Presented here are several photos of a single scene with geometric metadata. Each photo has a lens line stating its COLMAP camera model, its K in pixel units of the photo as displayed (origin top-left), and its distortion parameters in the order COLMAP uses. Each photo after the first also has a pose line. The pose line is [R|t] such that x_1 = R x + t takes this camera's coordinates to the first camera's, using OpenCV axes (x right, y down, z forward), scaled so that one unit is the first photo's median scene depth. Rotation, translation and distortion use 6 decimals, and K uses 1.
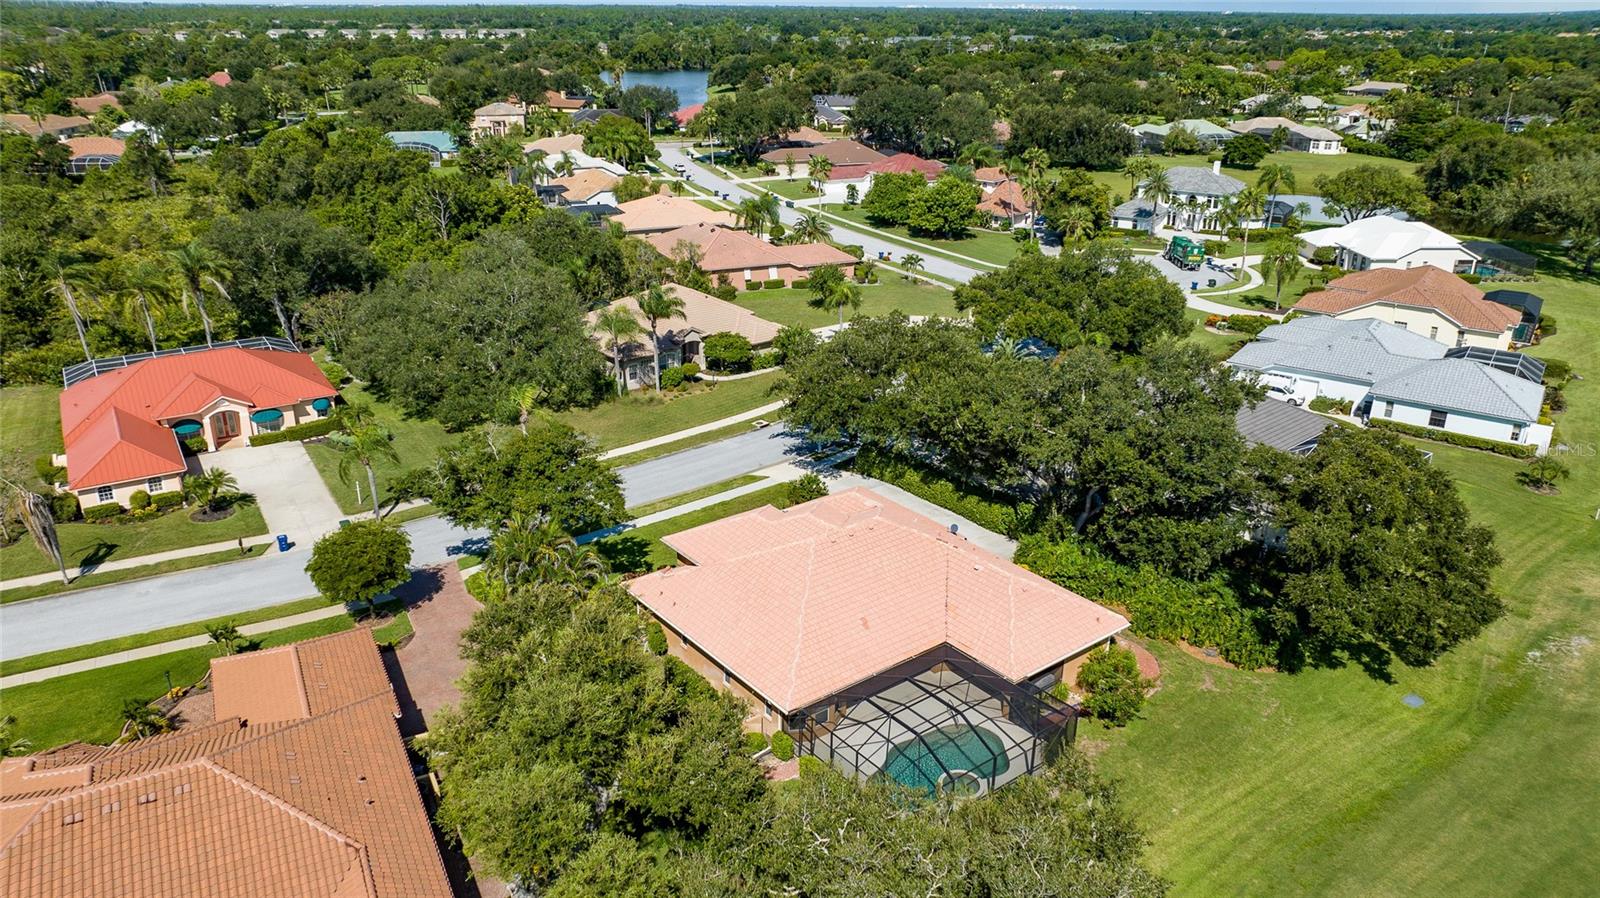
lens RADIAL K [[1124.2, 0, 801.6], [0, 1124.2, 449.7], [0, 0, 1]] dist [-0.036172, 0.037906]
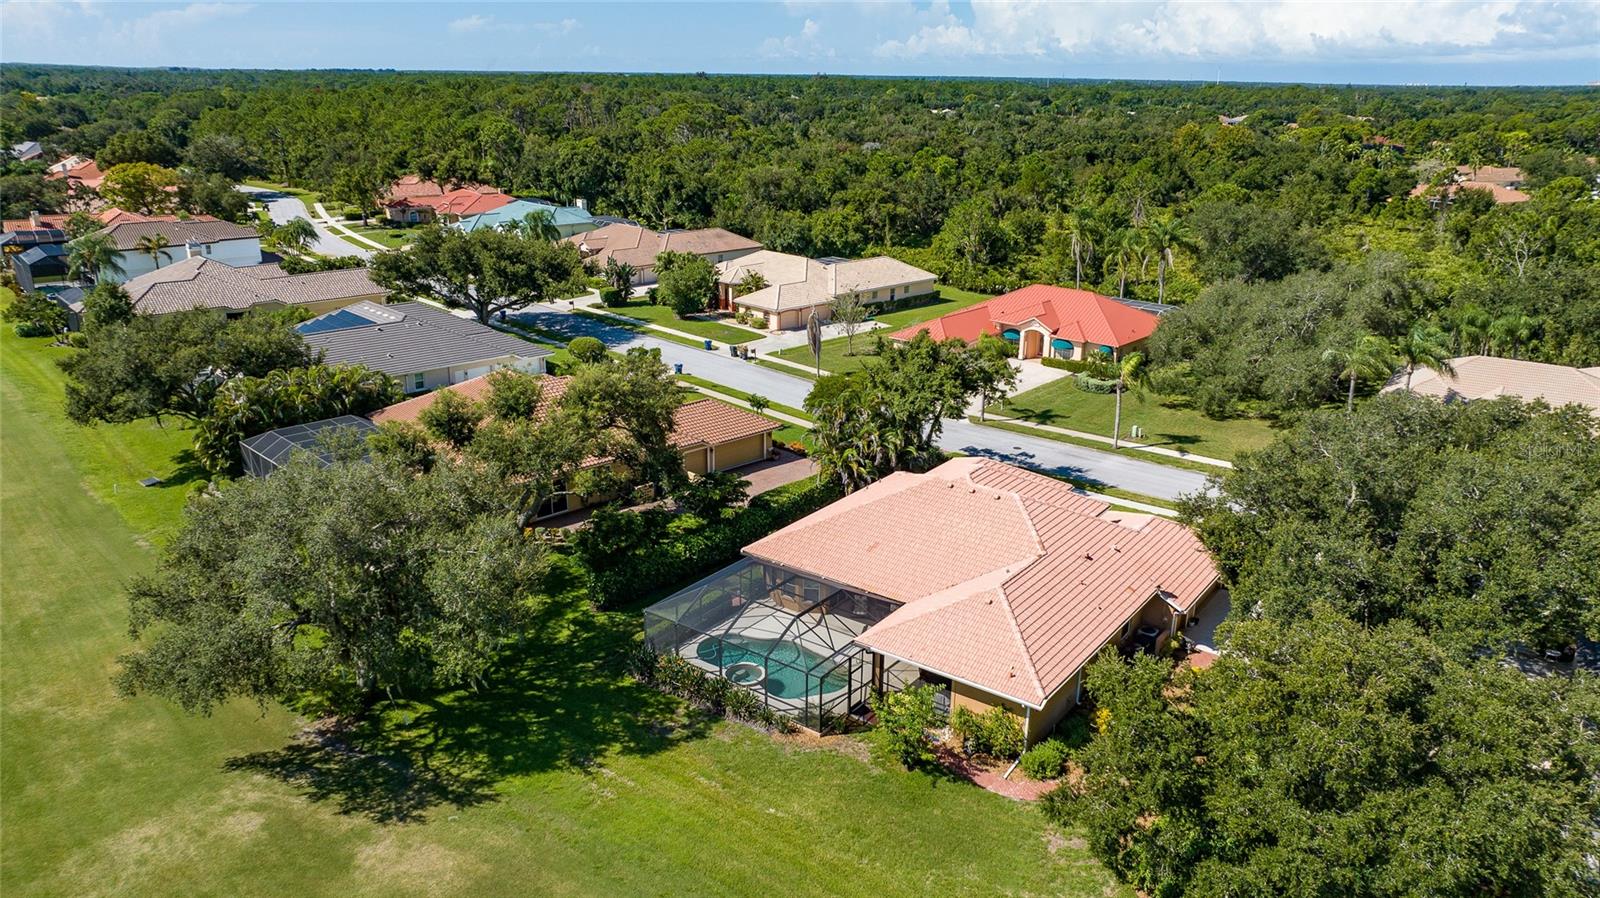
lens RADIAL K [[1124.2, 0, 801.6], [0, 1124.2, 449.7], [0, 0, 1]] dist [-0.036172, 0.037906]
pose [[0.266205, 0.301419, -0.915577, 0.681403], [-0.365244, 0.910564, 0.193574, -0.069098], [0.892038, 0.282878, 0.352488, 0.414395]]
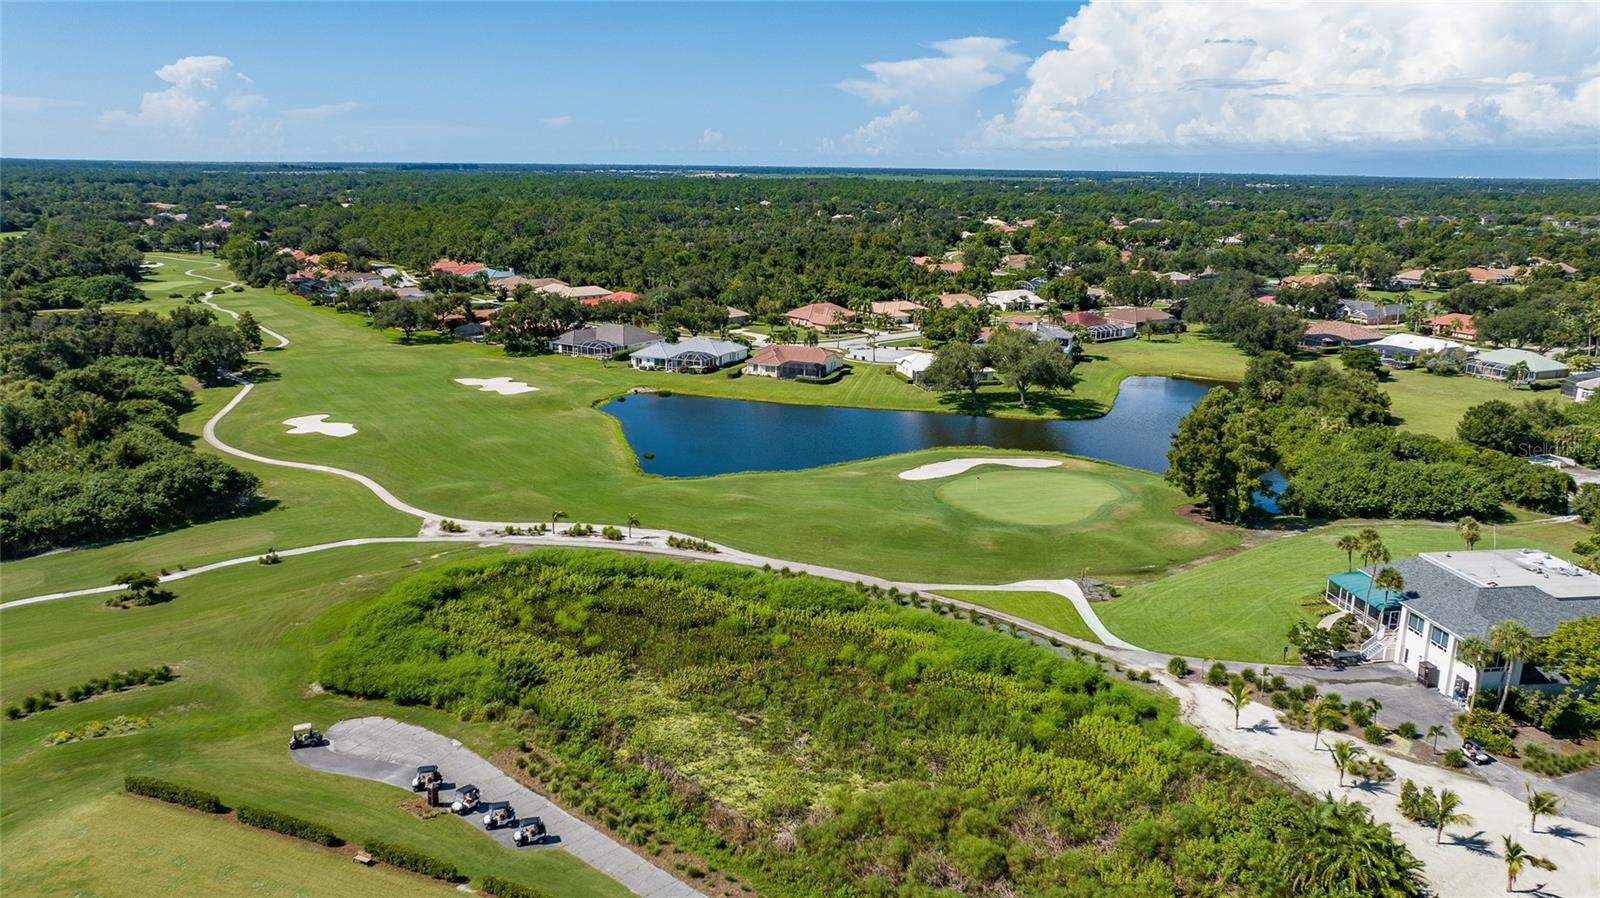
lens RADIAL K [[1124.2, 0, 801.6], [0, 1124.2, 449.7], [0, 0, 1]] dist [-0.036172, 0.037906]
pose [[0.206079, 0.234524, -0.950016, 4.252706], [-0.370768, 0.917179, 0.145990, -0.466166], [0.905573, 0.322150, 0.275965, 0.759360]]
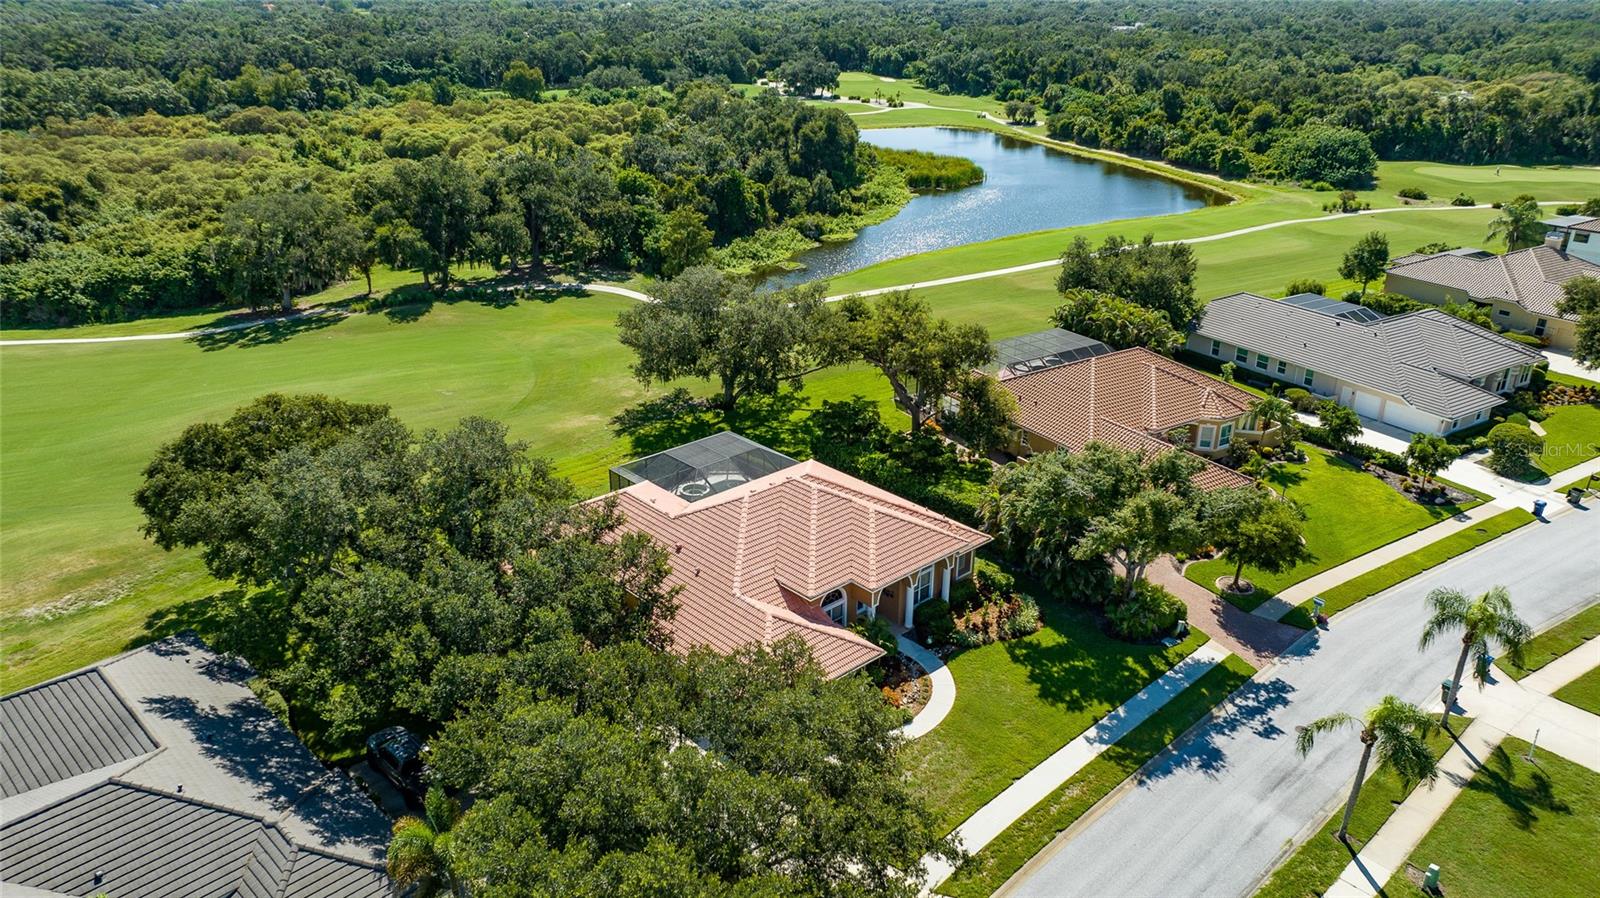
lens RADIAL K [[1124.2, 0, 801.6], [0, 1124.2, 449.7], [0, 0, 1]] dist [-0.036172, 0.037906]
pose [[-0.996735, 0.014631, -0.079407, 0.078579], [-0.045142, 0.714411, 0.698269, -0.531468], [0.066946, 0.699573, -0.711418, 1.353438]]
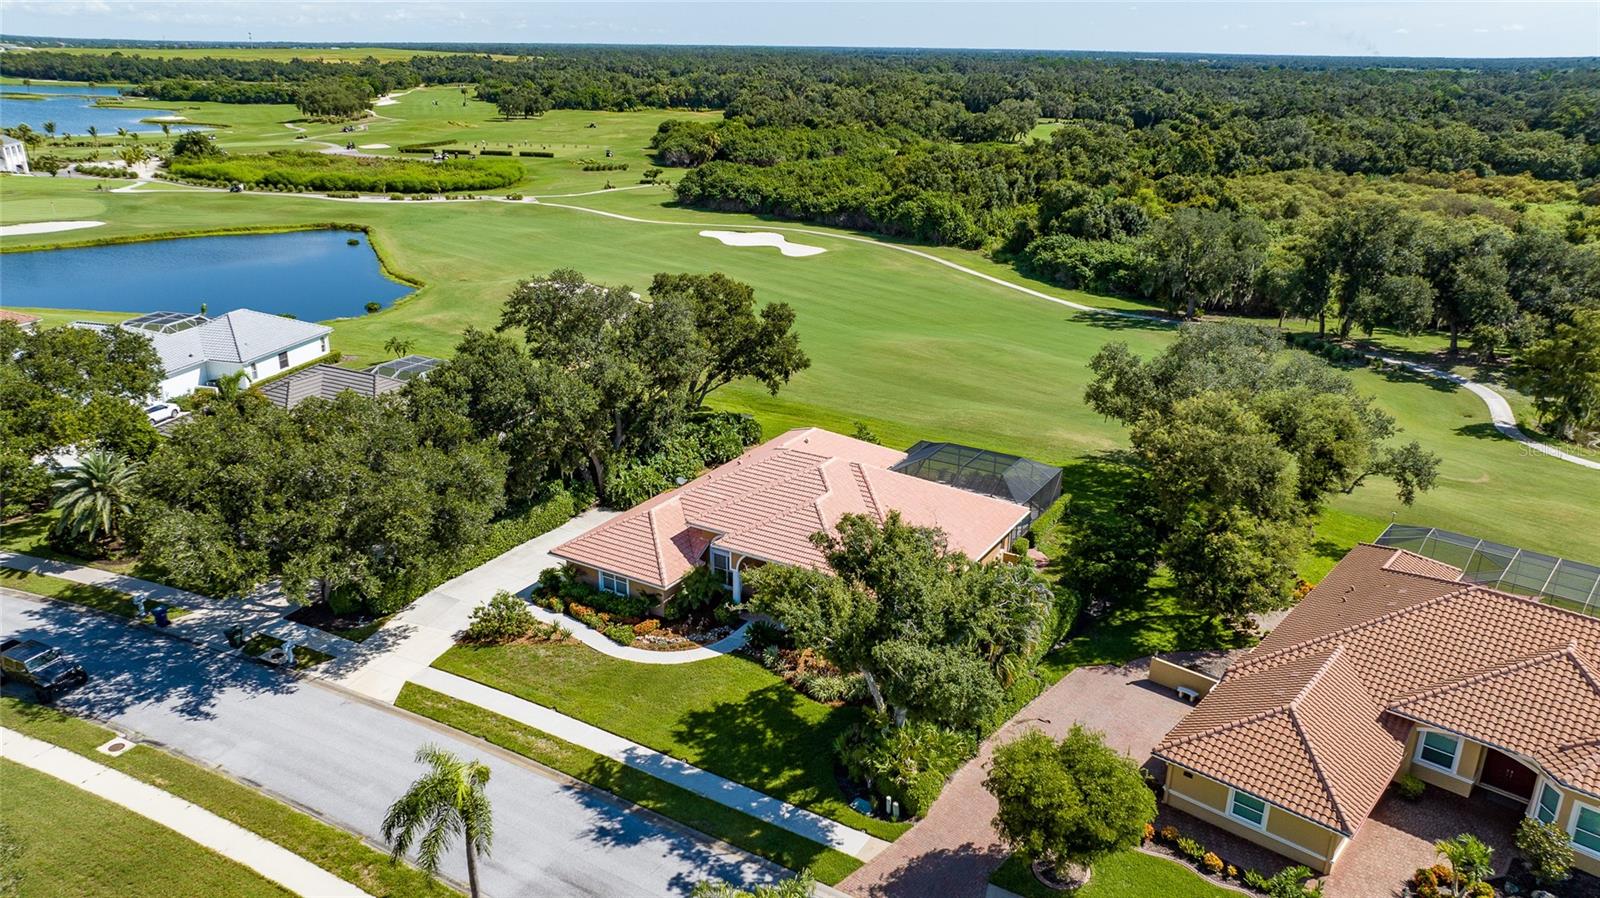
lens RADIAL K [[1122.3, 0, 802.1], [0, 1122.3, 449.4], [0, 0, 1]] dist [-0.019137, 0.000128]
pose [[-0.355131, -0.332516, 0.873679, -0.680969], [0.328501, 0.830604, 0.449650, -0.325818], [-0.875197, 0.446689, -0.185741, 0.957315]]
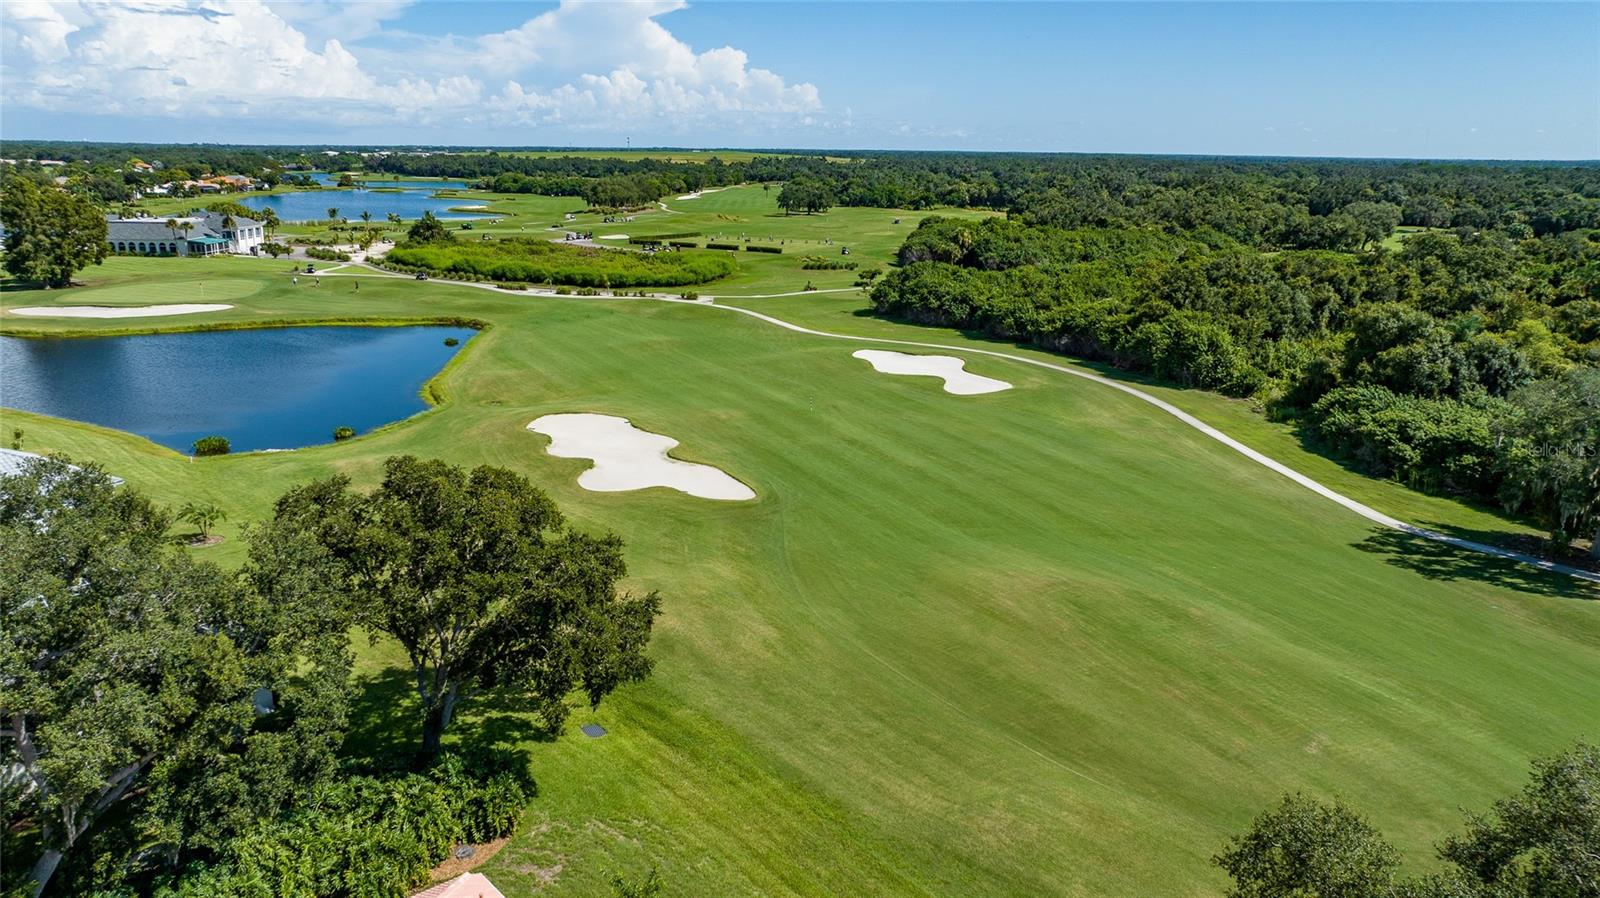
lens RADIAL K [[1124.2, 0, 801.6], [0, 1124.2, 449.7], [0, 0, 1]] dist [-0.036172, 0.037906]
pose [[-0.060264, -0.270576, 0.960811, -0.153928], [0.355799, 0.893512, 0.273940, -0.100972], [-0.932618, 0.358364, 0.042424, 0.573638]]
